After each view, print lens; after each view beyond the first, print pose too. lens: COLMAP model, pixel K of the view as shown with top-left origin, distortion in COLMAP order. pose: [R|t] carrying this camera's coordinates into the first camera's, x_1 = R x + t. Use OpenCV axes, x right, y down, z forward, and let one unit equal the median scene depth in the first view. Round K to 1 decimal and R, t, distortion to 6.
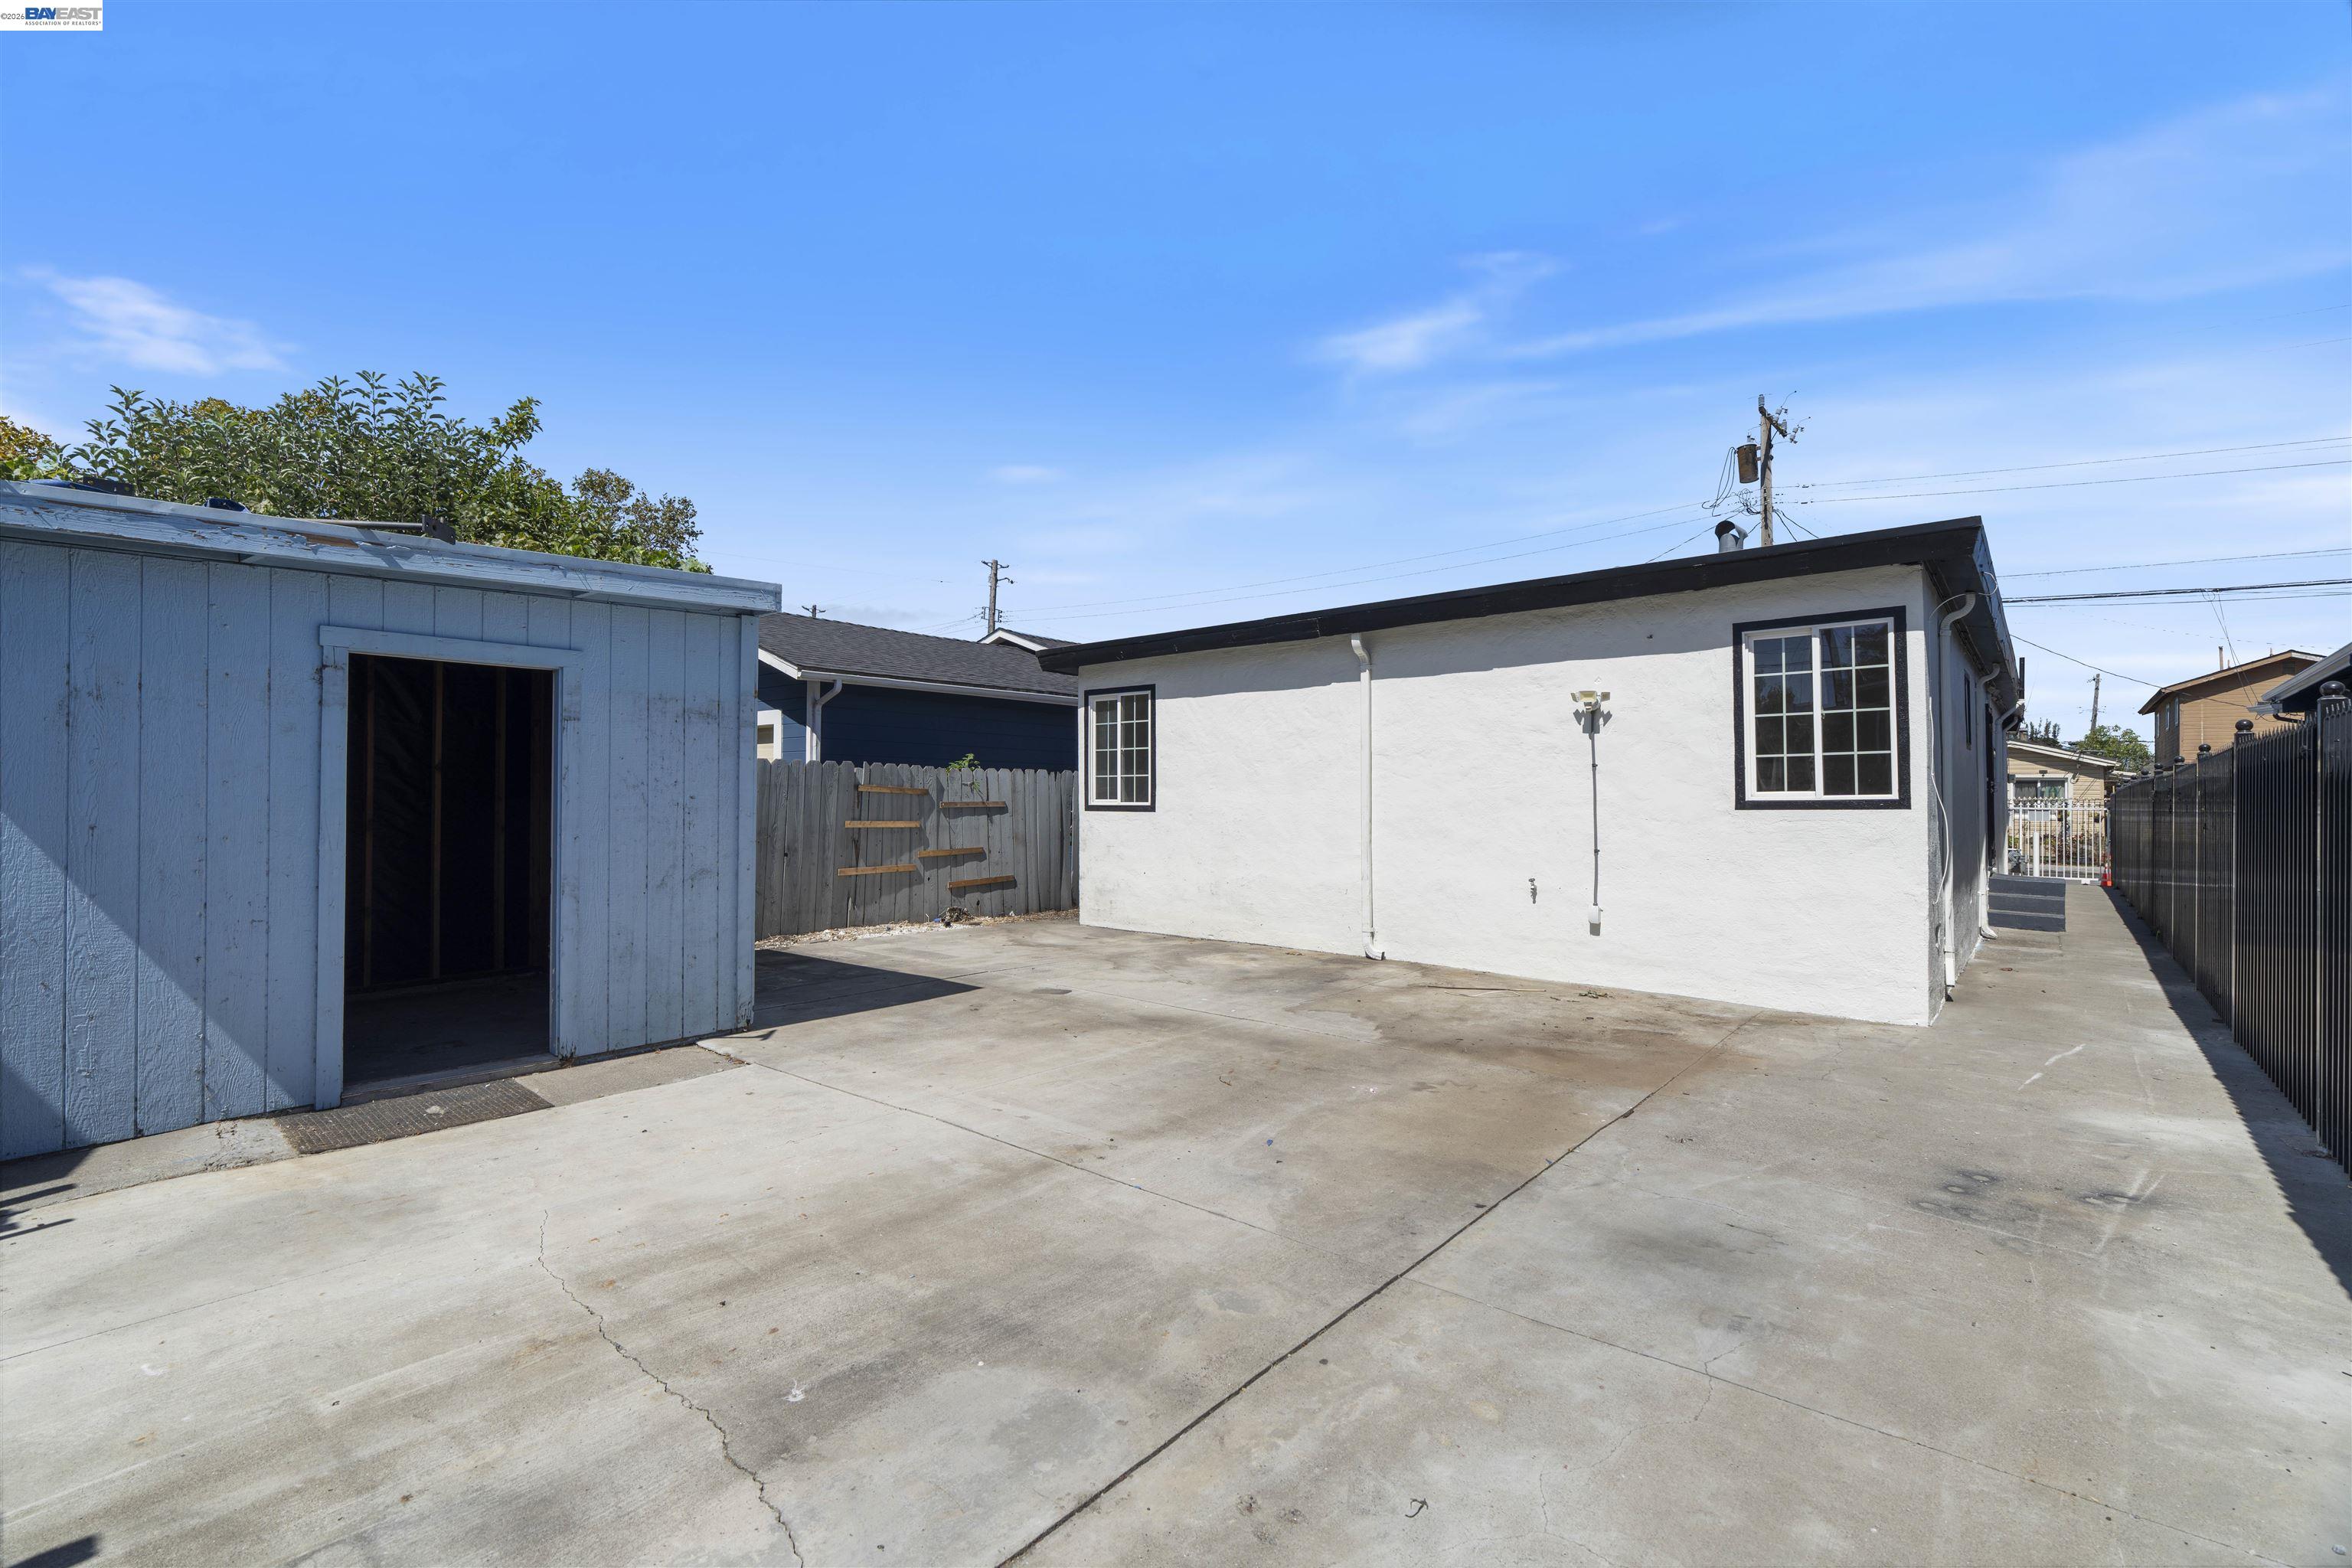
lens RADIAL K [[1056.8, 0, 1159.9], [0, 1056.8, 778.1], [0, 0, 1]] dist [-0.004015, 0.001344]
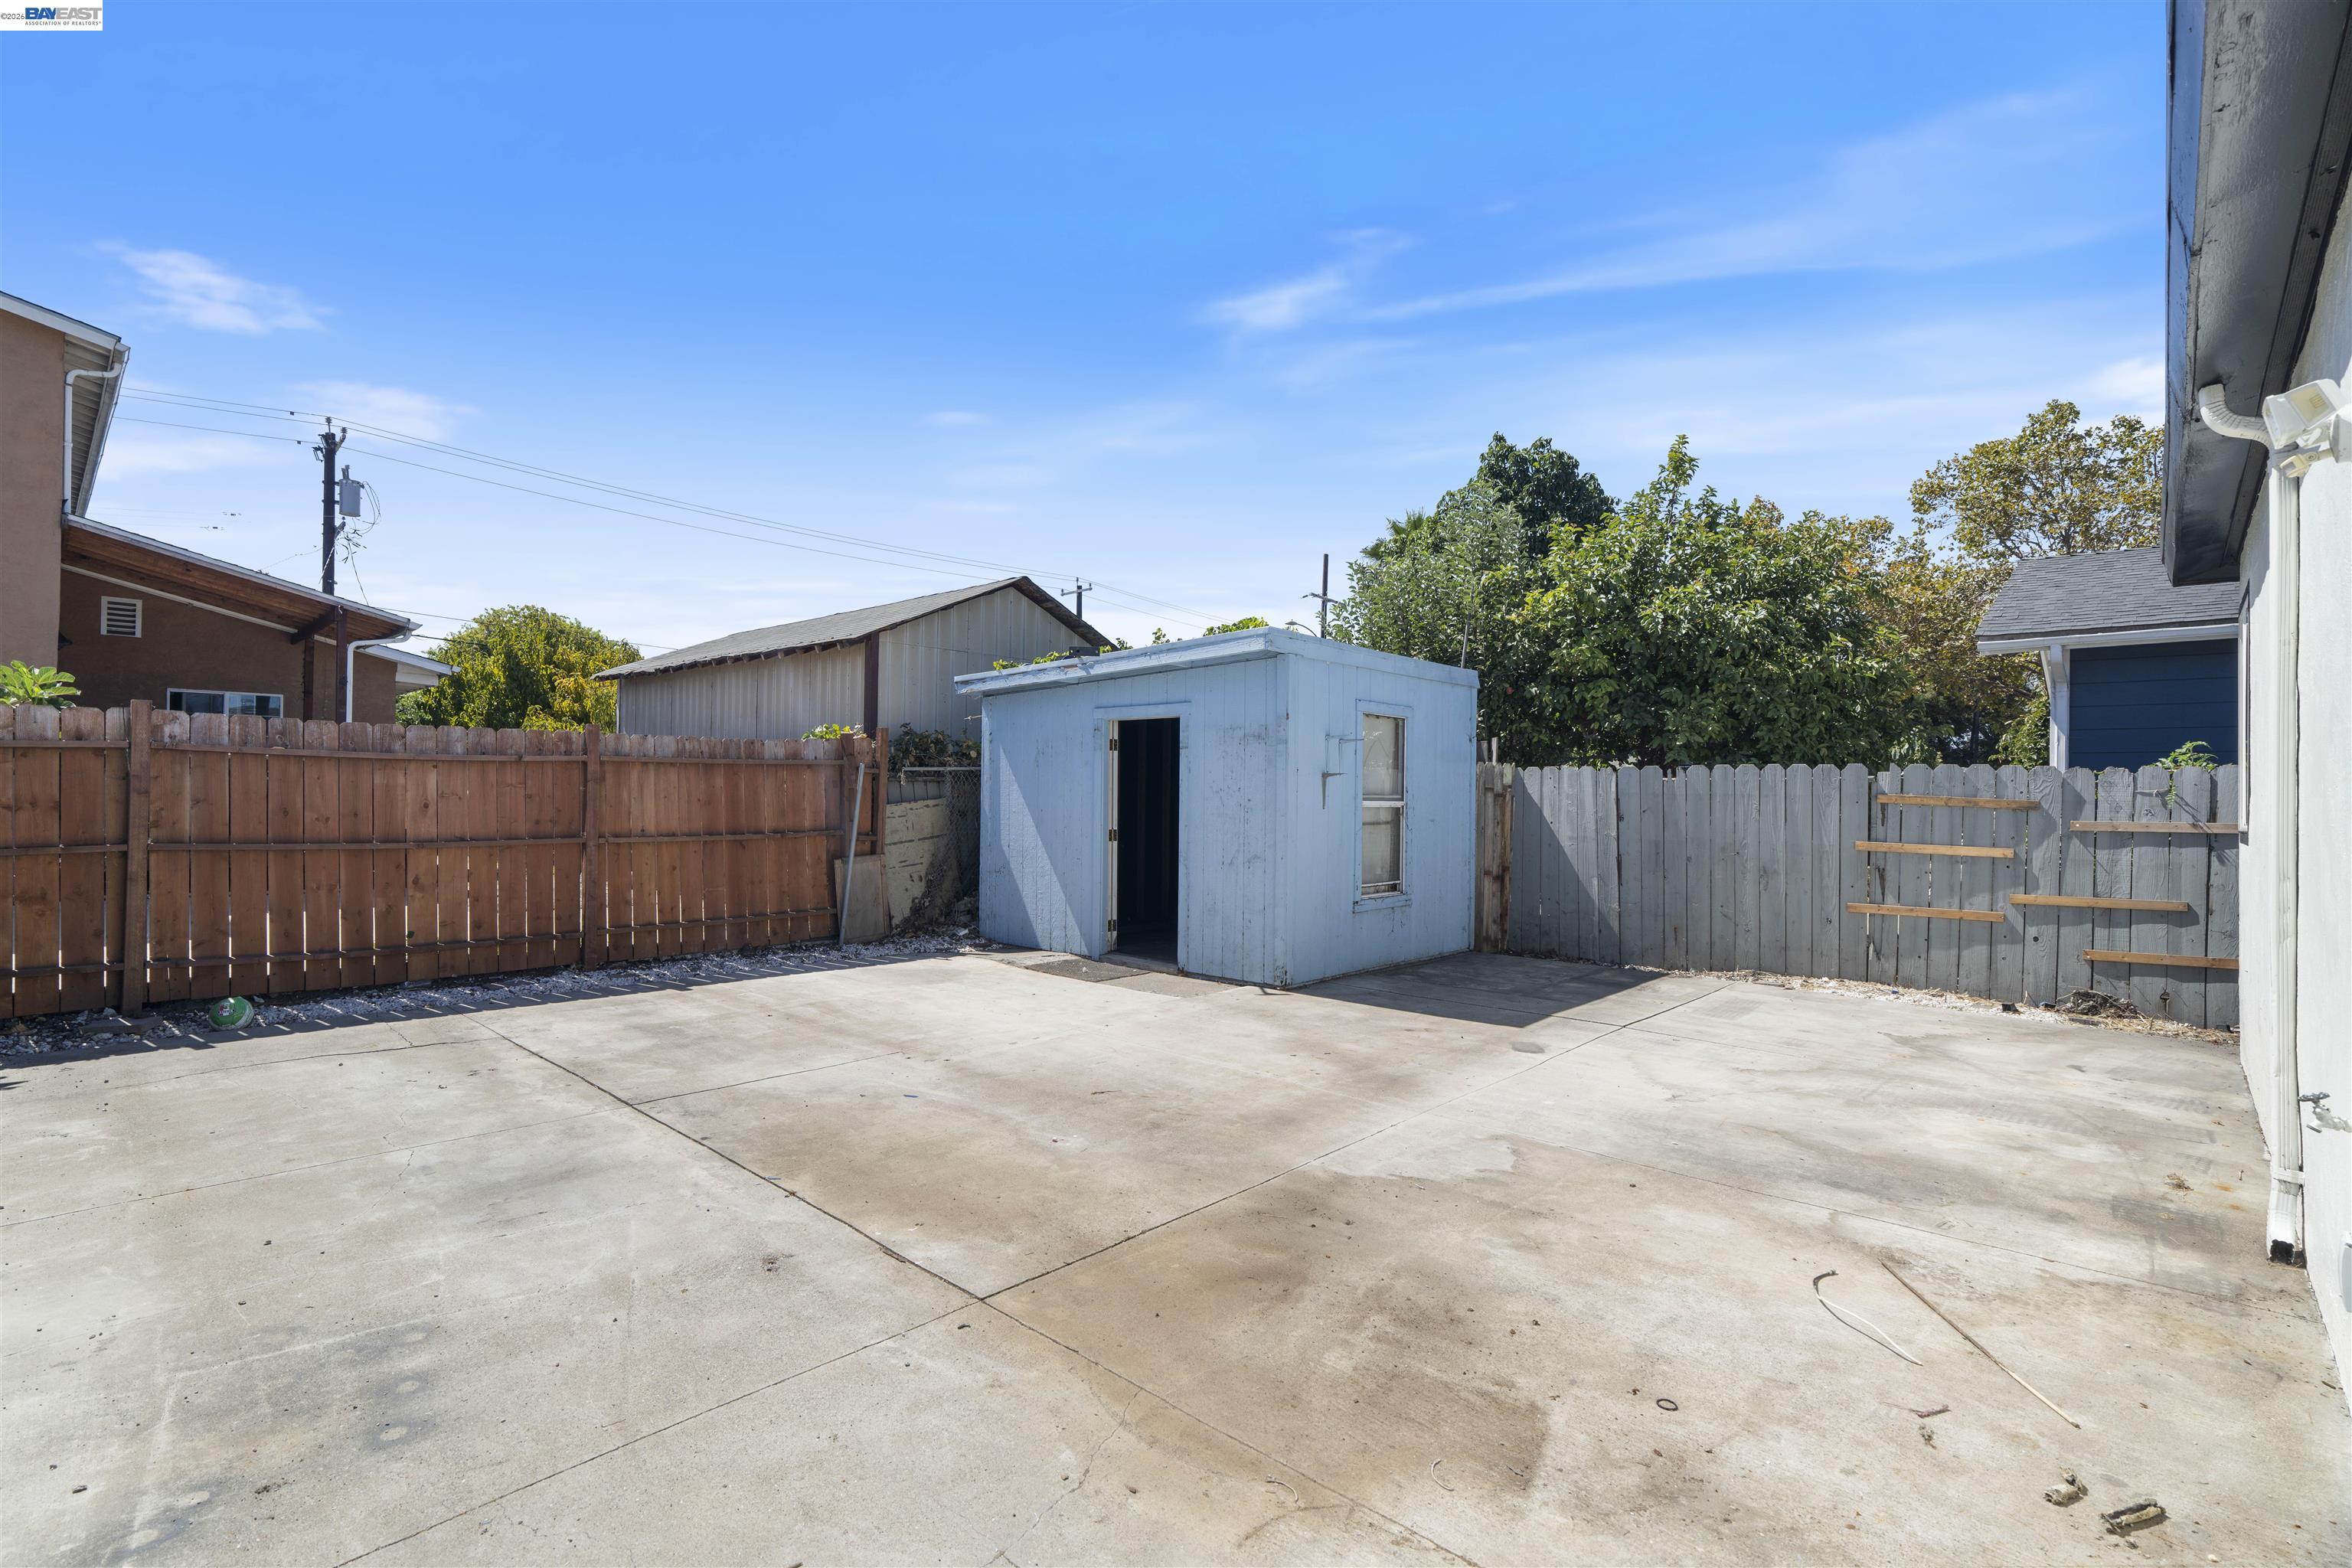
lens RADIAL K [[1056.8, 0, 1162.3], [0, 1056.8, 795.5], [0, 0, 1]] dist [-0.004015, 0.001344]
pose [[-0.050577, -0.009039, -0.998679, 1.162838], [0.001007, 0.999958, -0.009102, 0.031801], [0.998720, -0.001466, -0.050566, 1.261040]]
